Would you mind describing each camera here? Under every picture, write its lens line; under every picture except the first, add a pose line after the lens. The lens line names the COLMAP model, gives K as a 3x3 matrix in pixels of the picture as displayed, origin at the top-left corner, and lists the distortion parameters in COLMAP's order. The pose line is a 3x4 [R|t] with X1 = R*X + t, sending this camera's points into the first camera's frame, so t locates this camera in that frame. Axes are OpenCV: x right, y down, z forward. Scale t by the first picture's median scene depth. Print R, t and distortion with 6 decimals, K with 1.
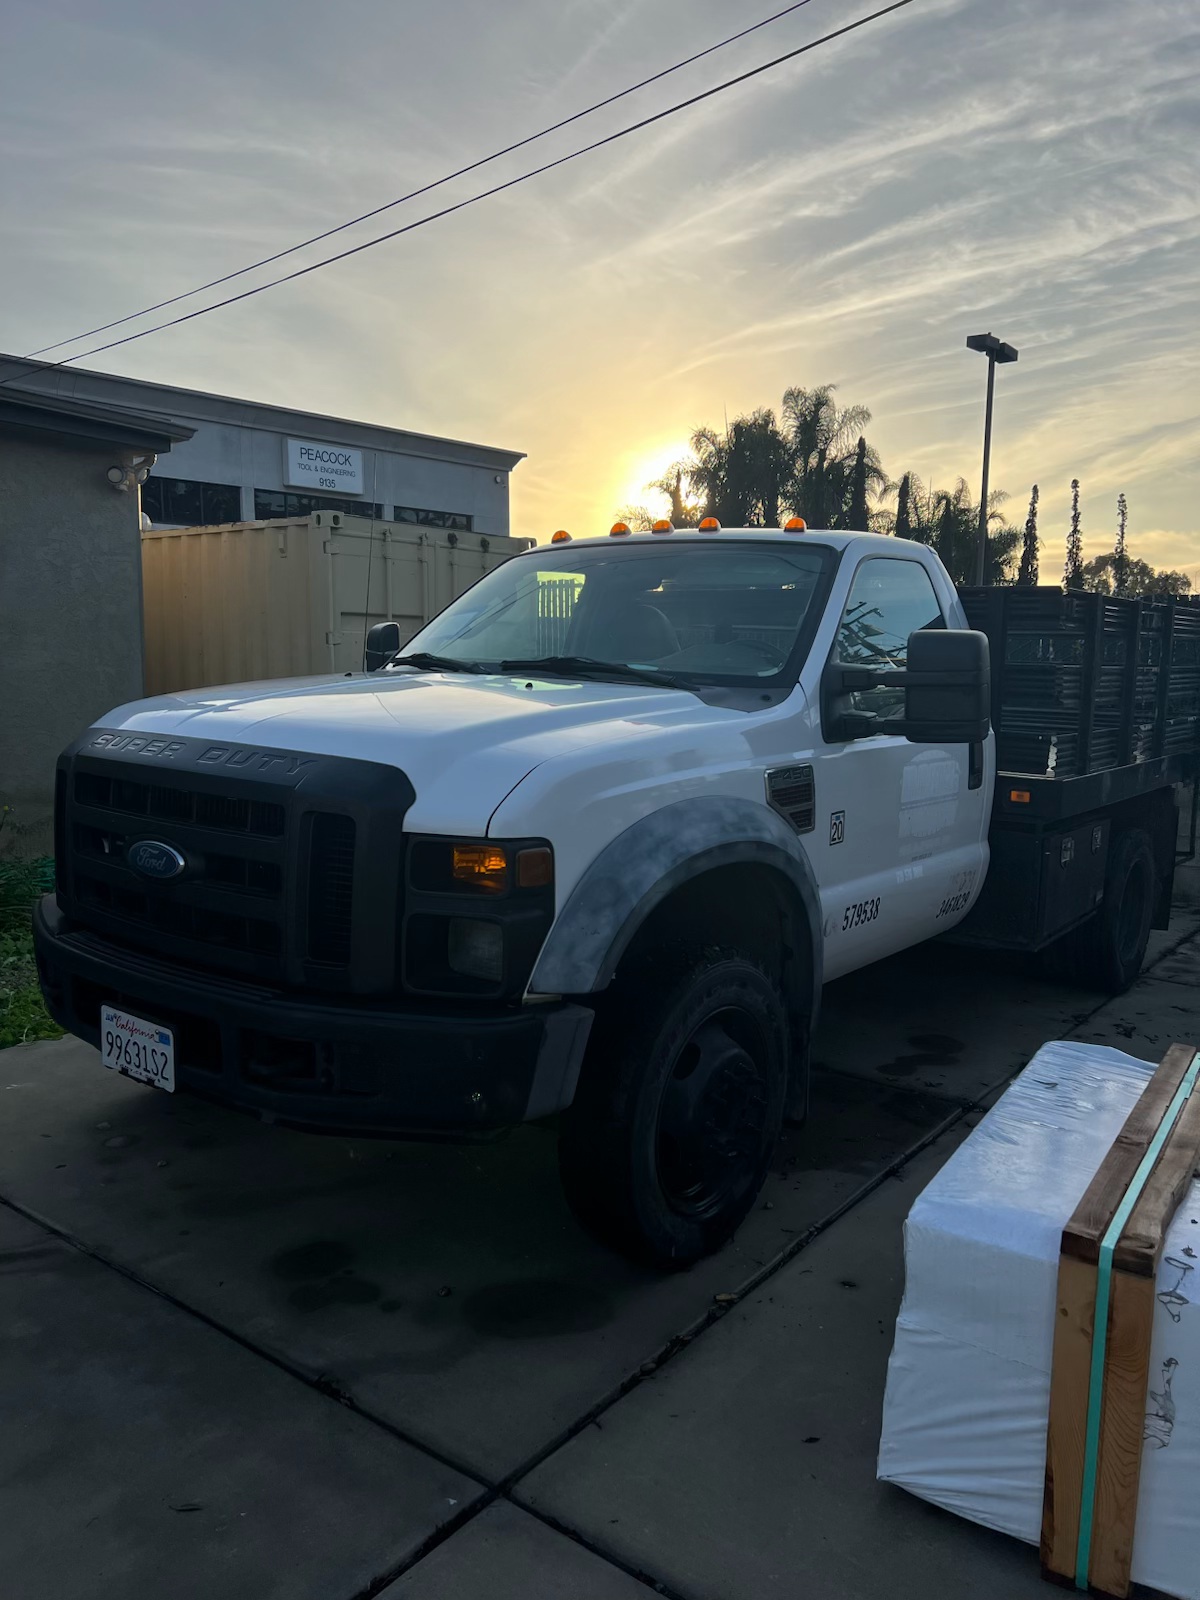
lens RADIAL K [[1220.5, 0, 592.5], [0, 1220.5, 792.7], [0, 0, 1]] dist [0.041041, -0.051053]
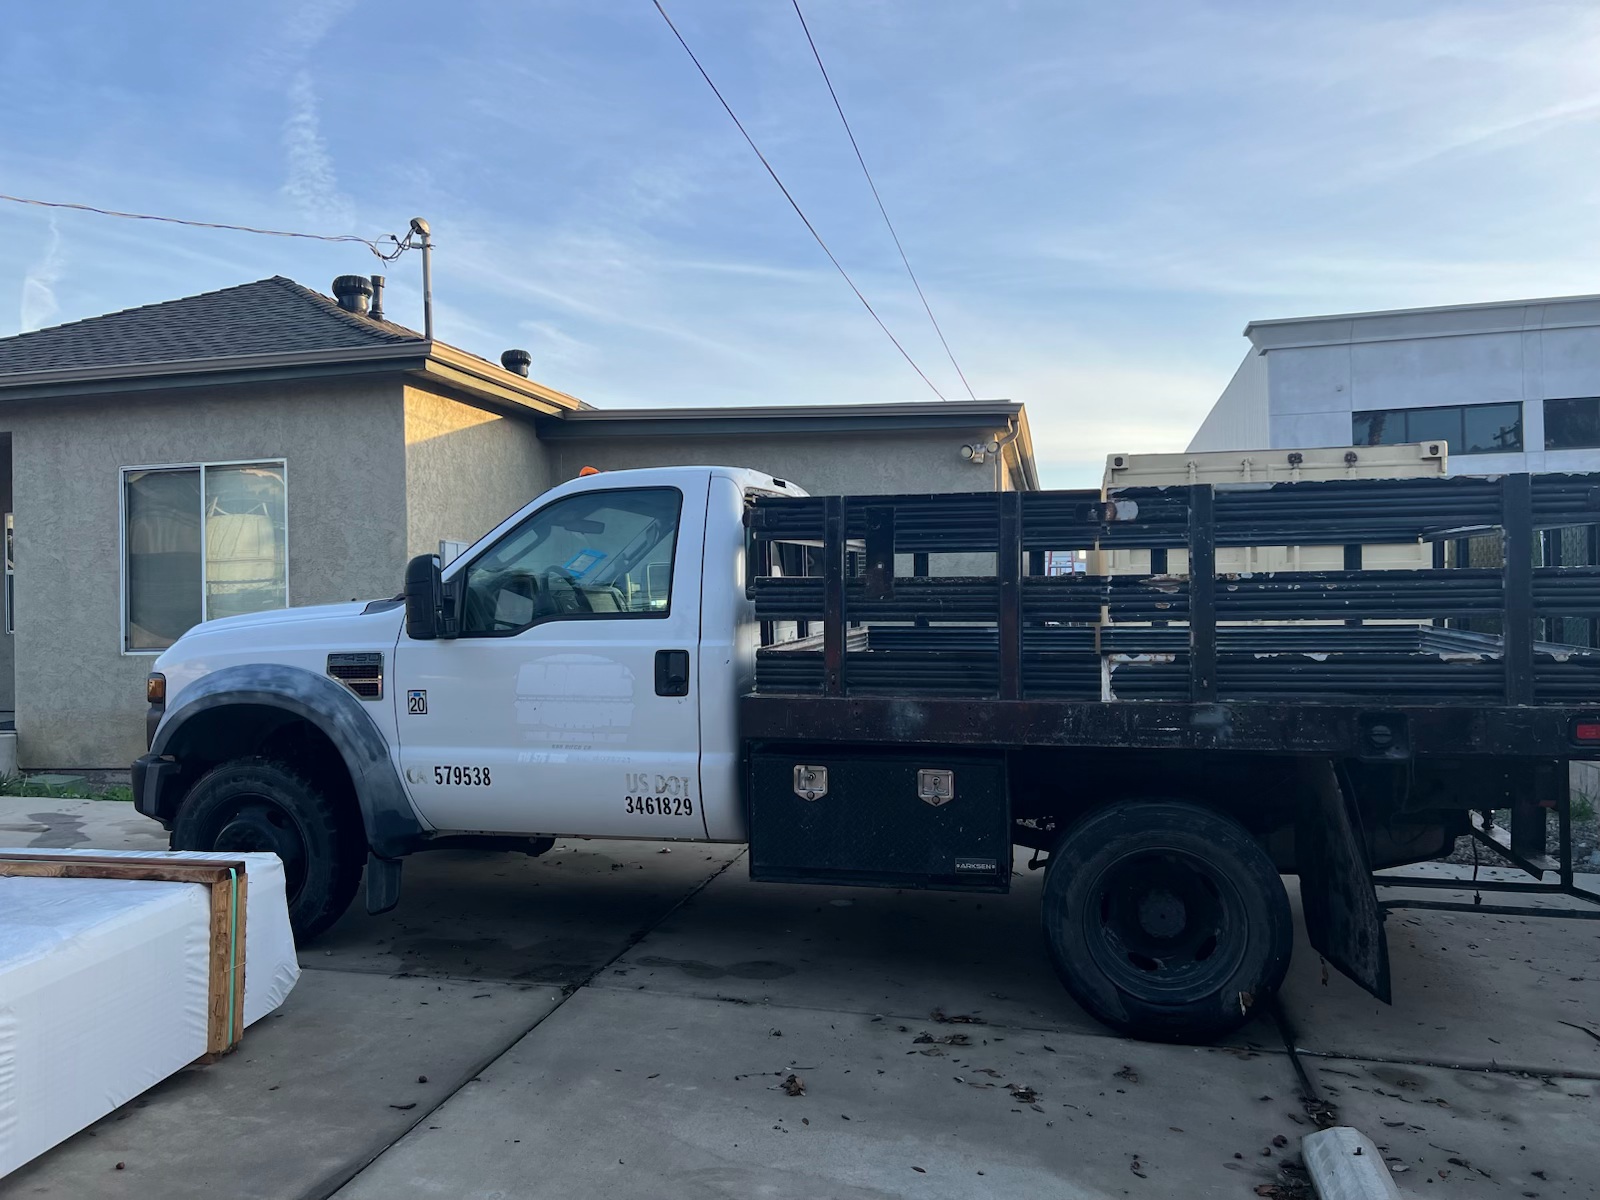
lens RADIAL K [[1220.5, 0, 800.0], [0, 1220.5, 600.0], [0, 0, 1]] dist [0.041041, -0.051053]
pose [[0.390981, -0.019105, -0.920201, 1.500435], [-0.089295, 0.994281, -0.058584, -0.039158], [0.916057, 0.105074, 0.387039, 0.792001]]
